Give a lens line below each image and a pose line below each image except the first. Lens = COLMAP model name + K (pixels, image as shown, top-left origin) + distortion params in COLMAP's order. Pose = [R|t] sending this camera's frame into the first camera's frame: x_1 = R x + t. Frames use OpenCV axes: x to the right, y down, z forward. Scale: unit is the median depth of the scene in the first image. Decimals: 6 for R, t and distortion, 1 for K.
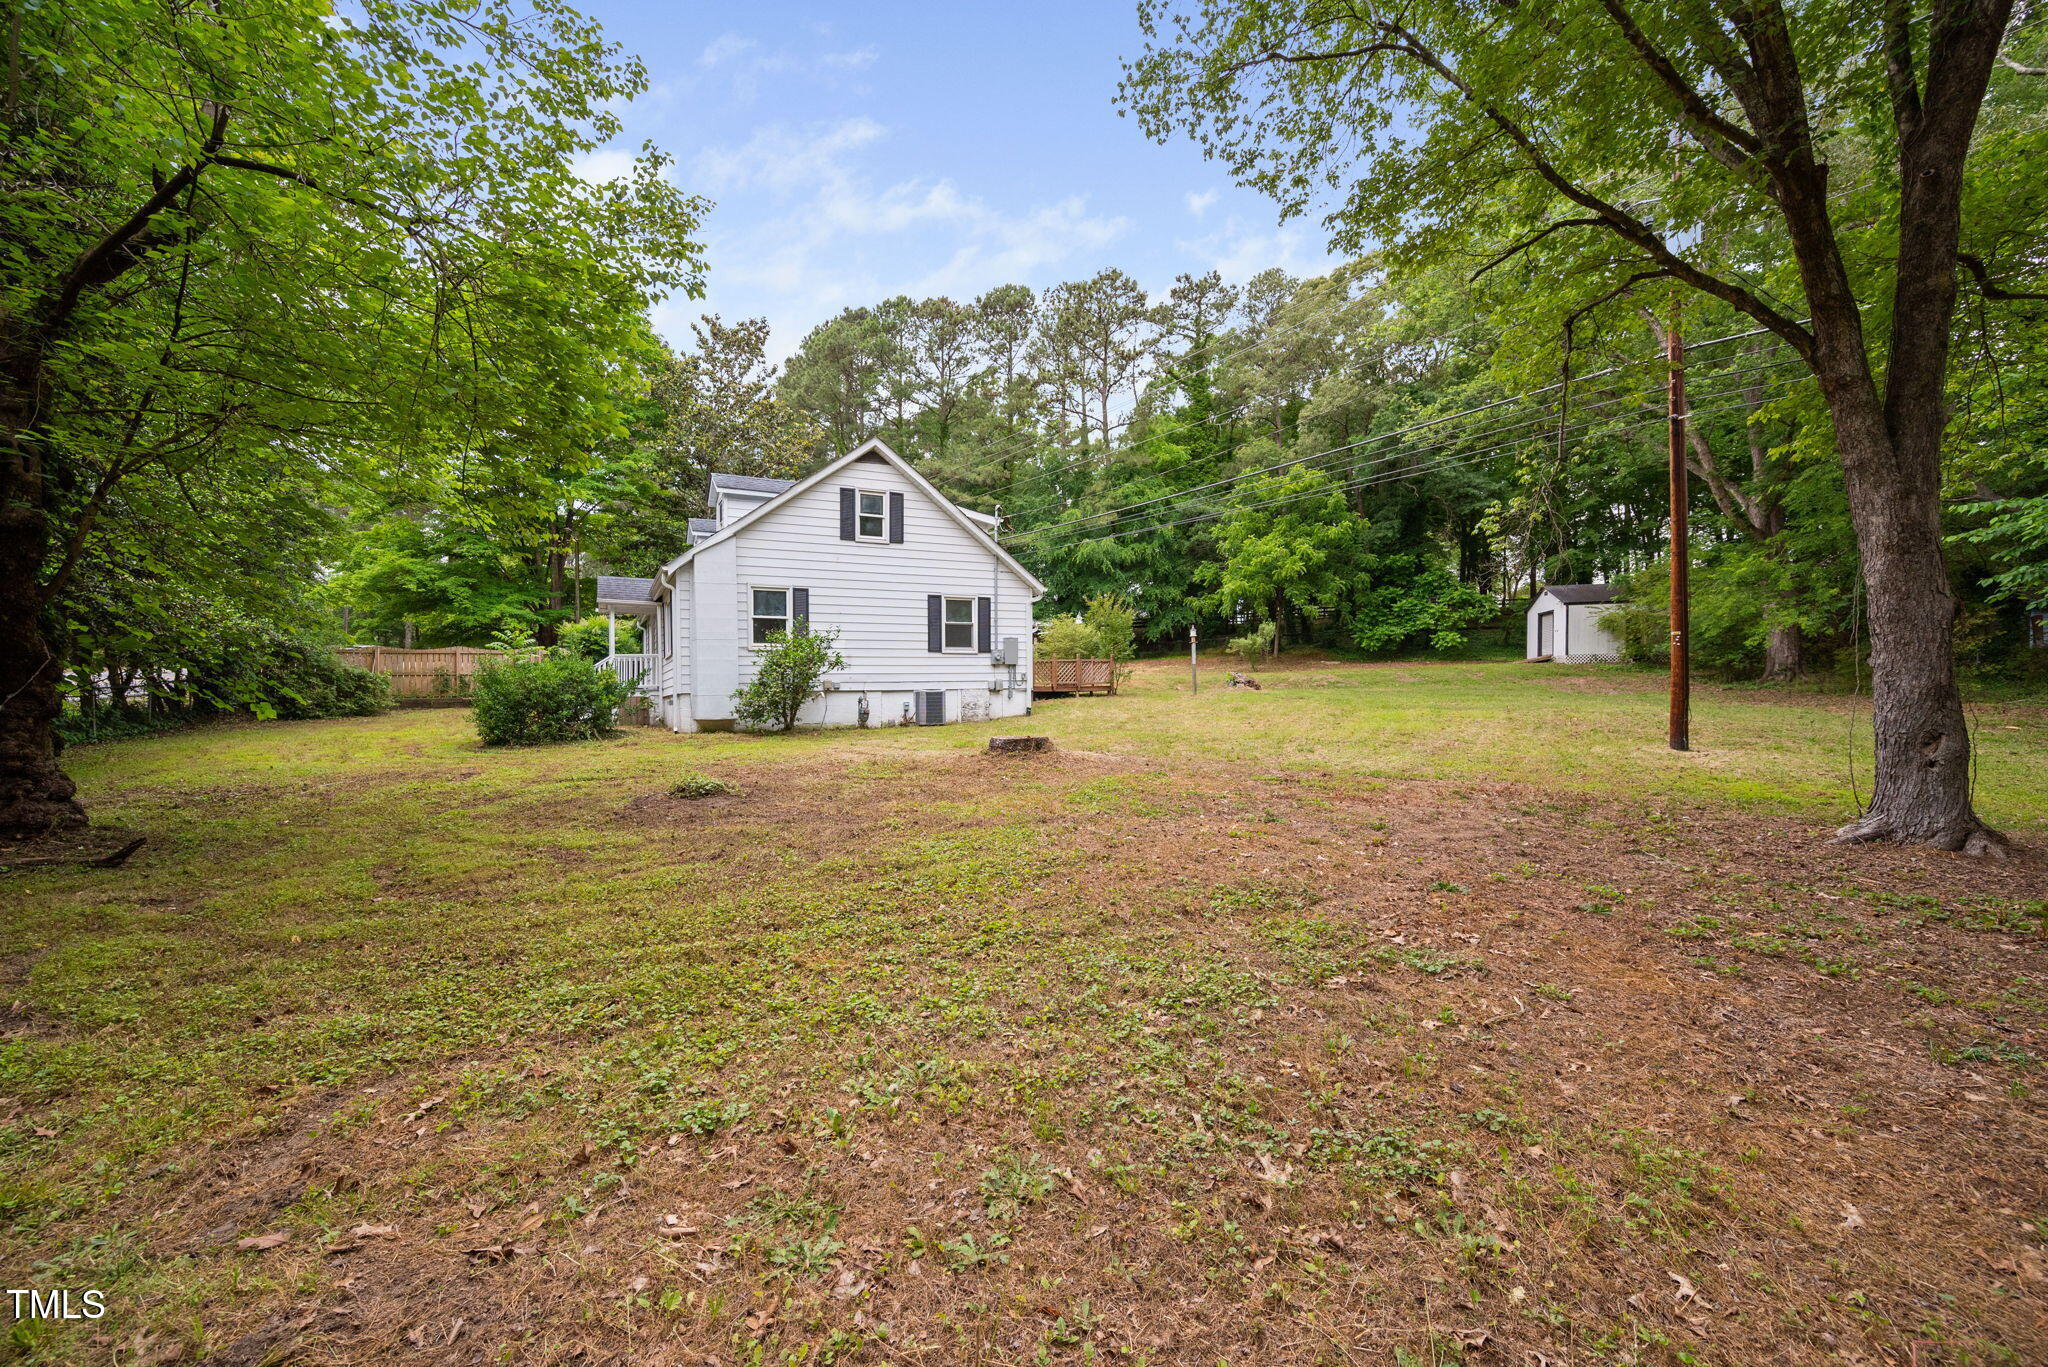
lens RADIAL K [[841.7, 0, 1021.6], [0, 841.7, 689.9], [0, 0, 1]] dist [-0.006655, -0.000083]
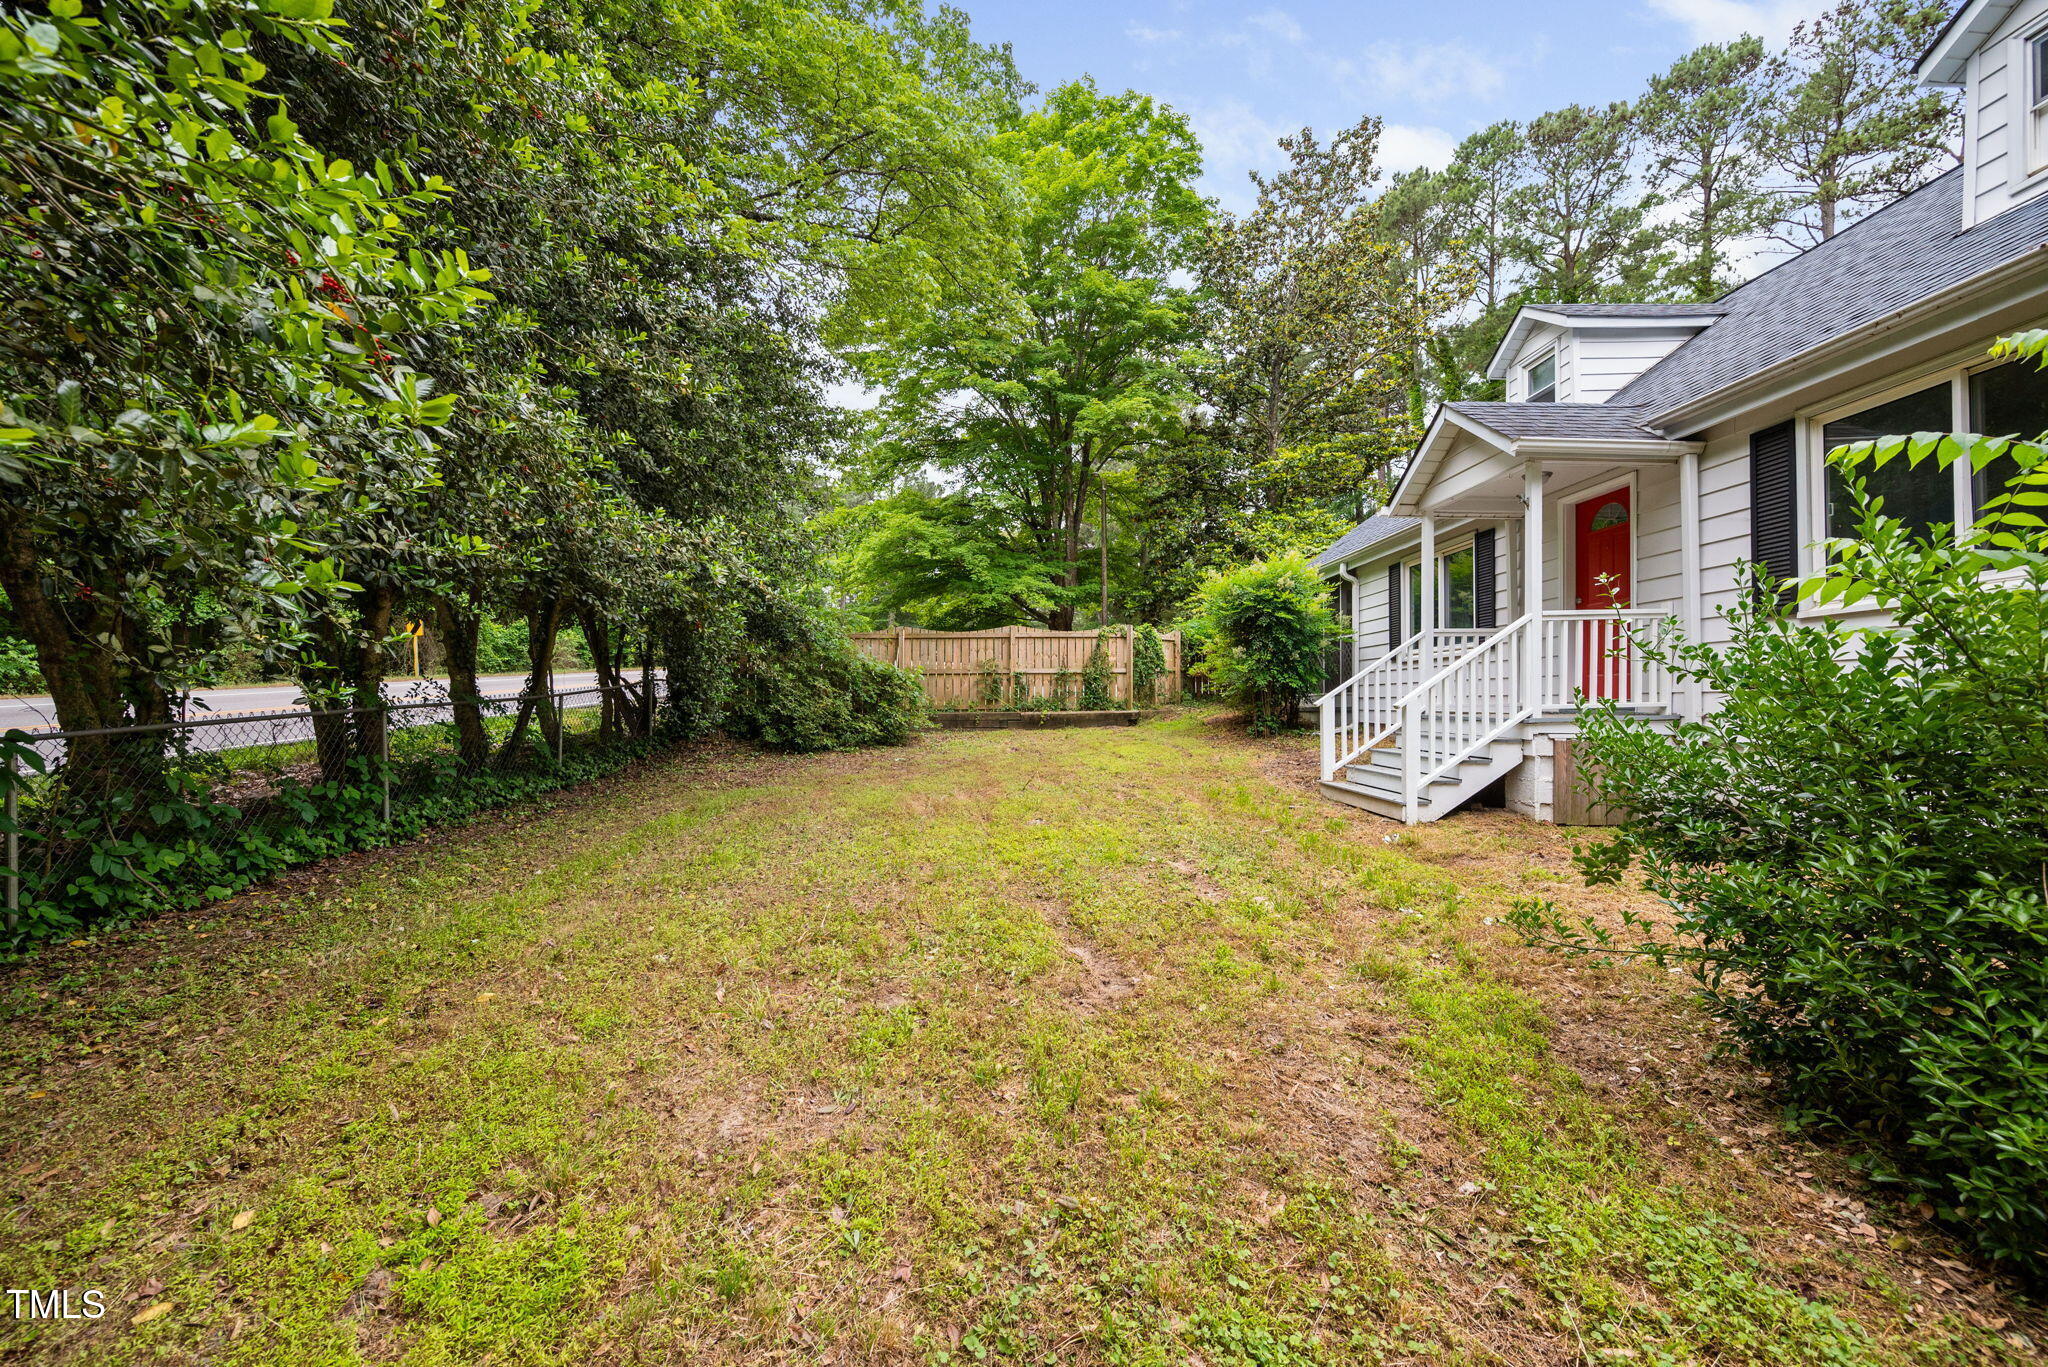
lens RADIAL K [[841.7, 0, 1027.8], [0, 841.7, 695.6], [0, 0, 1]] dist [-0.006655, -0.000083]
pose [[0.898179, 0.011531, -0.439478, -0.408415], [-0.008430, 0.999924, 0.009006, -0.008095], [0.439548, -0.004384, 0.898208, 0.479963]]
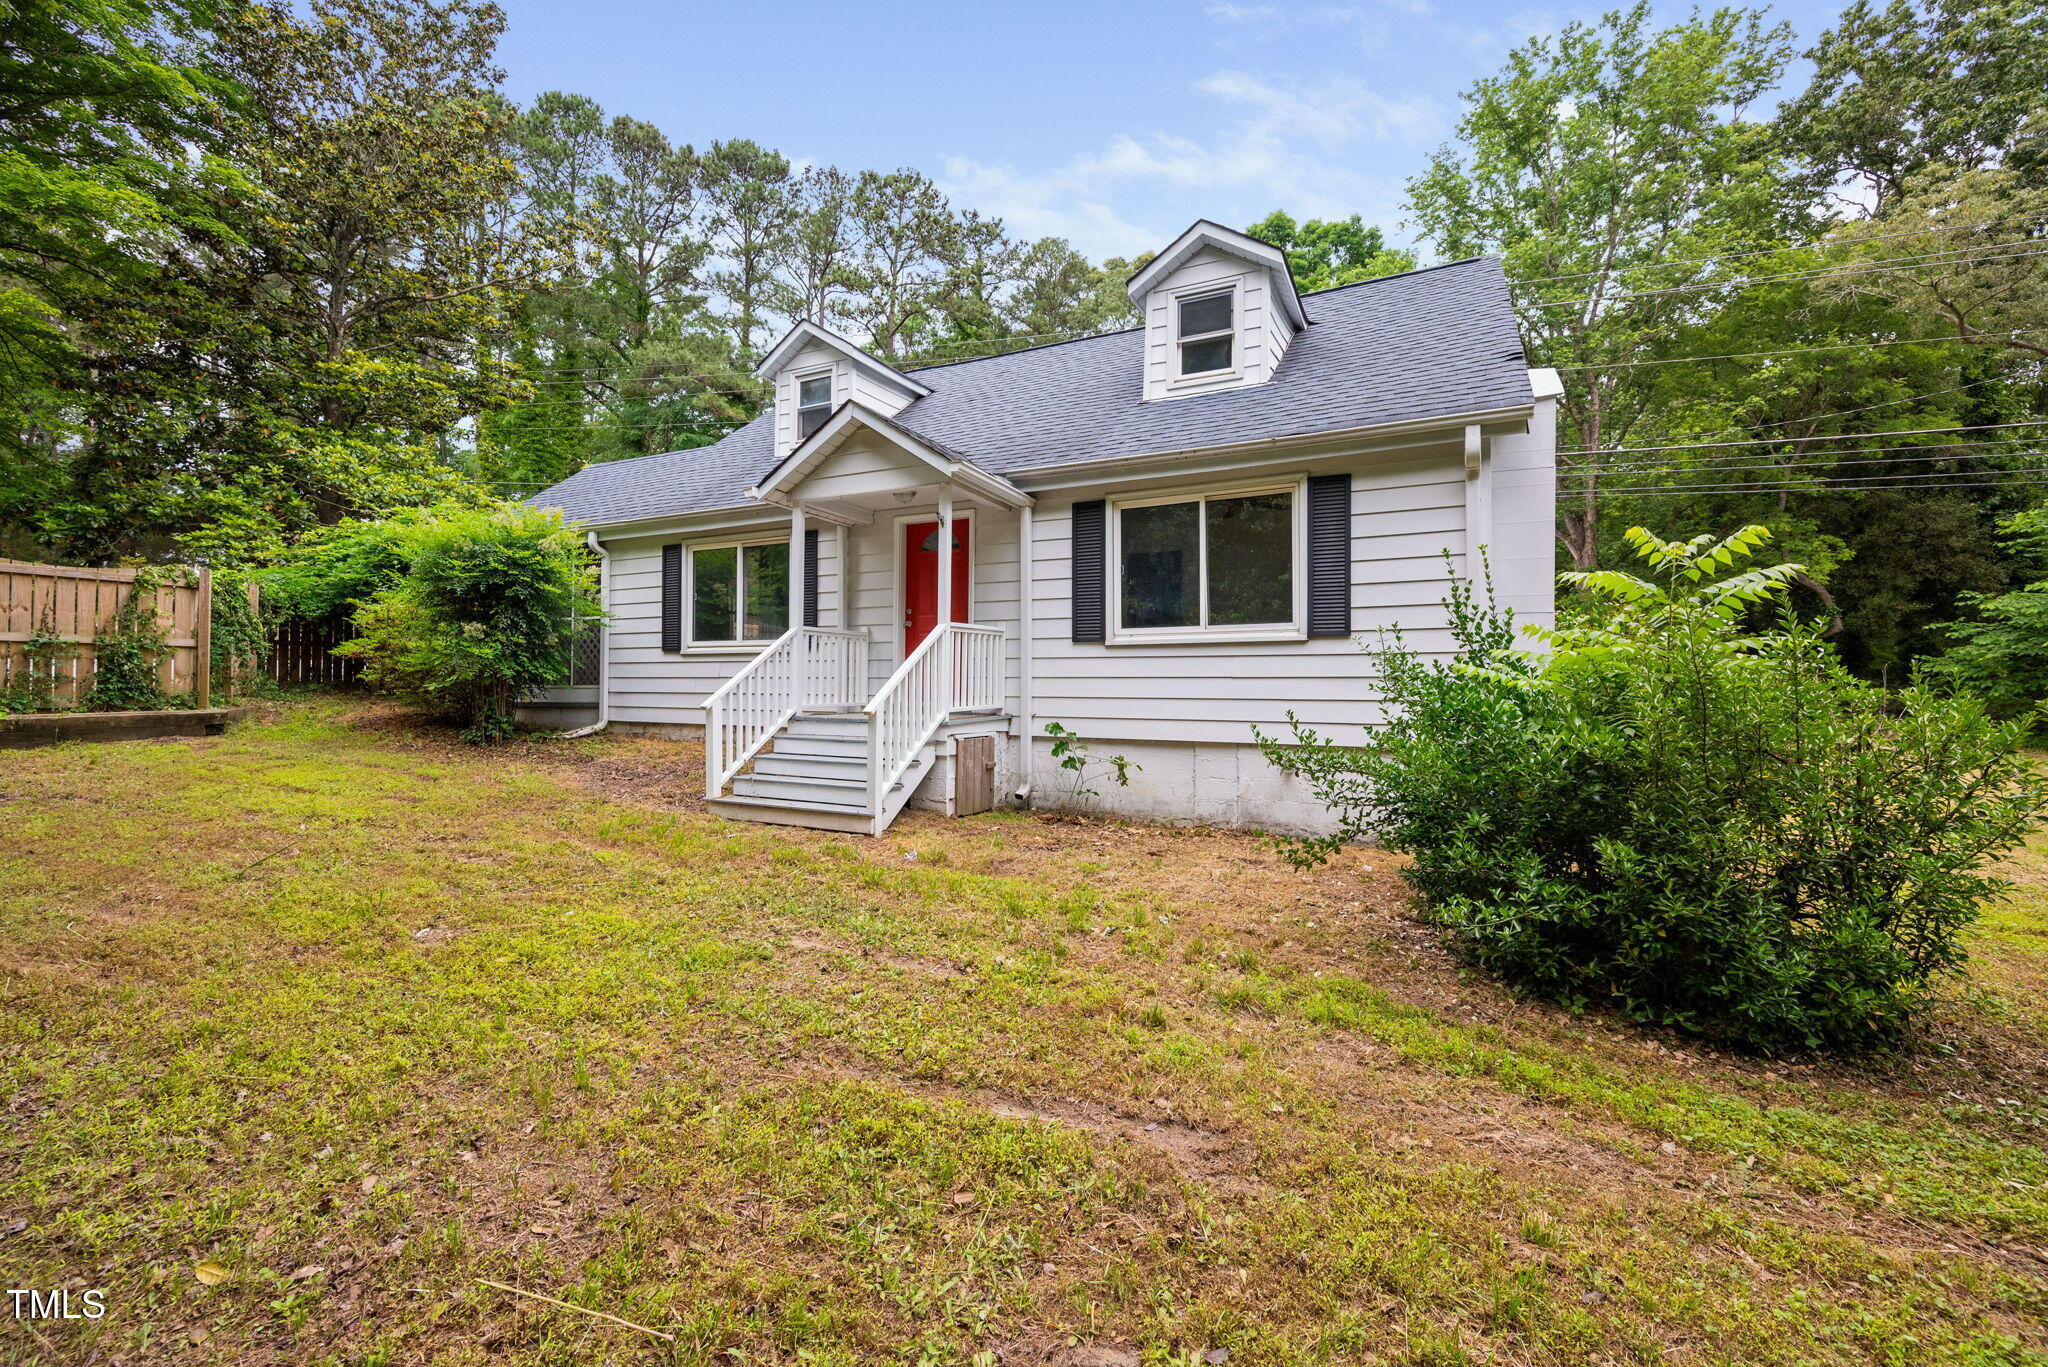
lens RADIAL K [[841.7, 0, 1034.4], [0, 841.7, 676.9], [0, 0, 1]] dist [-0.006655, -0.000083]
pose [[0.799050, 0.031574, 0.600435, -0.531983], [-0.028874, 0.999483, -0.014133, -0.011737], [-0.600571, -0.006044, 0.799548, 0.541854]]
